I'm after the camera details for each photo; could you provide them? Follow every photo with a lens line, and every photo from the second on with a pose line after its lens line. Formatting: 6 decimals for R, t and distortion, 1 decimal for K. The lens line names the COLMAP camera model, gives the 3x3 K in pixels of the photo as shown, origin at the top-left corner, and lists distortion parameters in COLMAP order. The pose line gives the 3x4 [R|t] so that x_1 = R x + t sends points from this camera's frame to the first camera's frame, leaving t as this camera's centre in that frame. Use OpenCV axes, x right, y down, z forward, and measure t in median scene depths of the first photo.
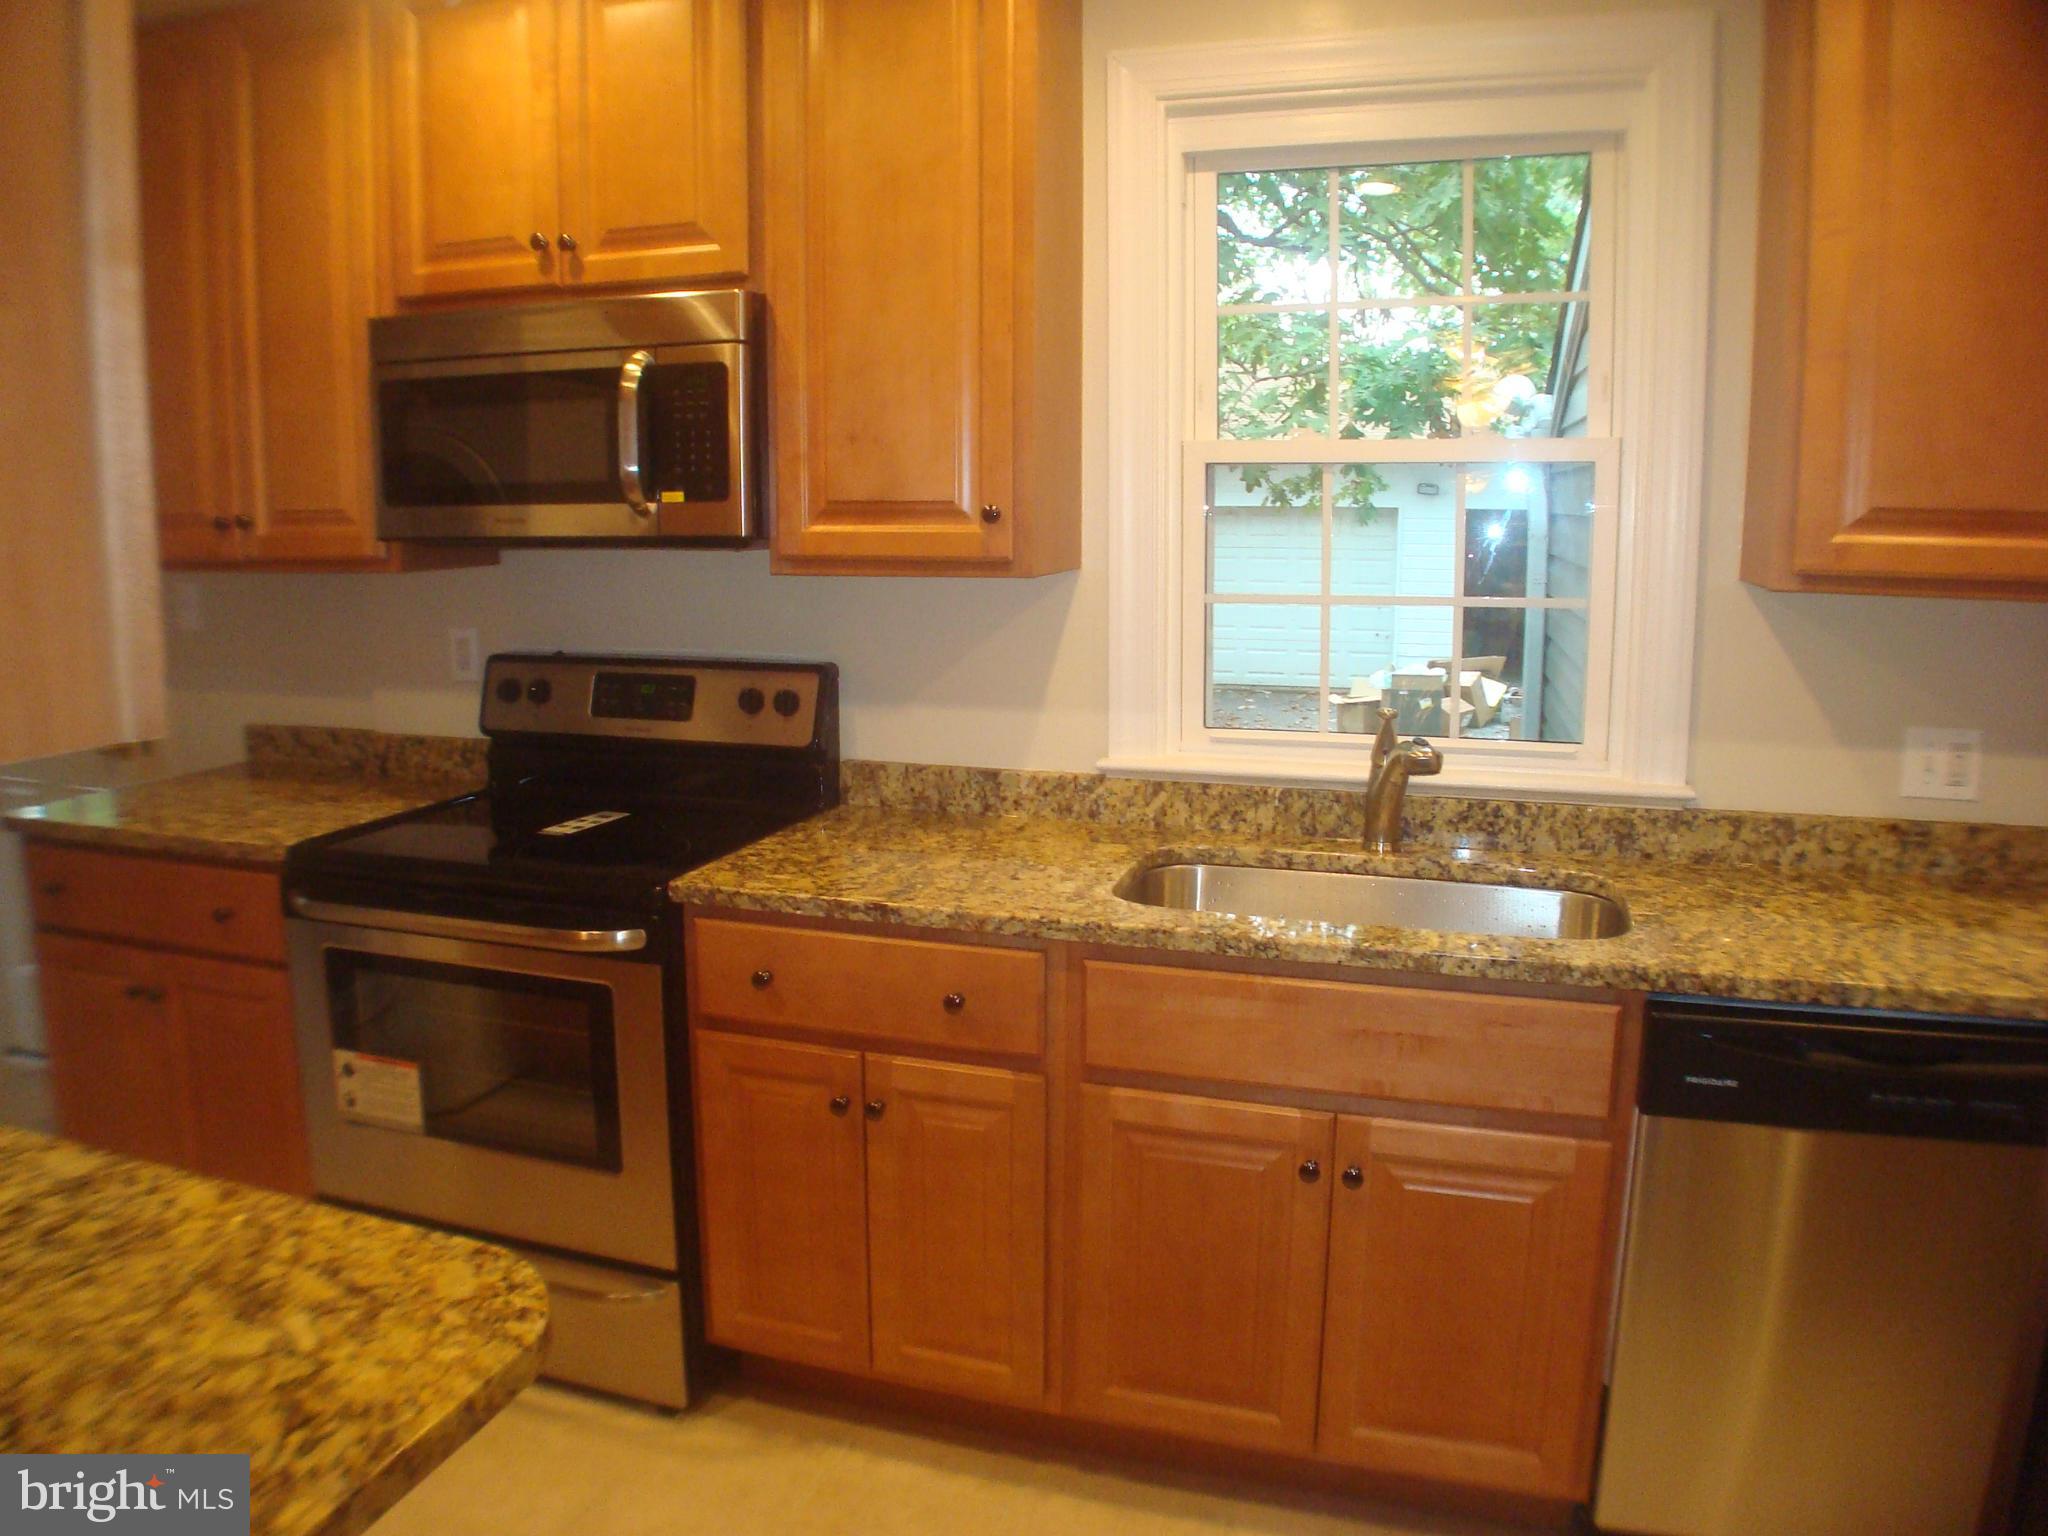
lens RADIAL K [[1512.6, 0, 1024.0], [0, 1512.6, 768.0], [0, 0, 1]] dist [-0.134815, -0.000107]
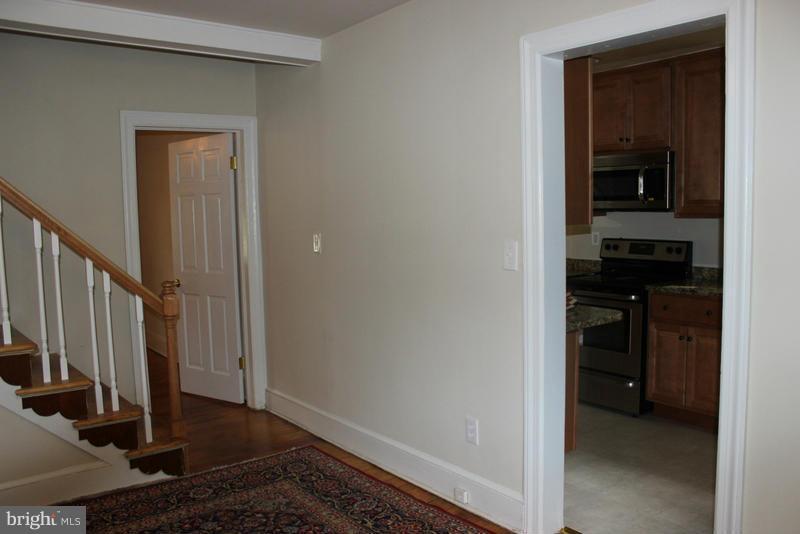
lens RADIAL K [[683.8, 0, 400.0], [0, 683.8, 267.0], [0, 0, 1]] dist [-0.104191, -0.000554]
pose [[0.825550, 0.033724, -0.563320, 0.230989], [-0.072592, 0.996266, -0.046741, 0.133794], [0.559640, 0.079480, 0.824916, -0.851012]]
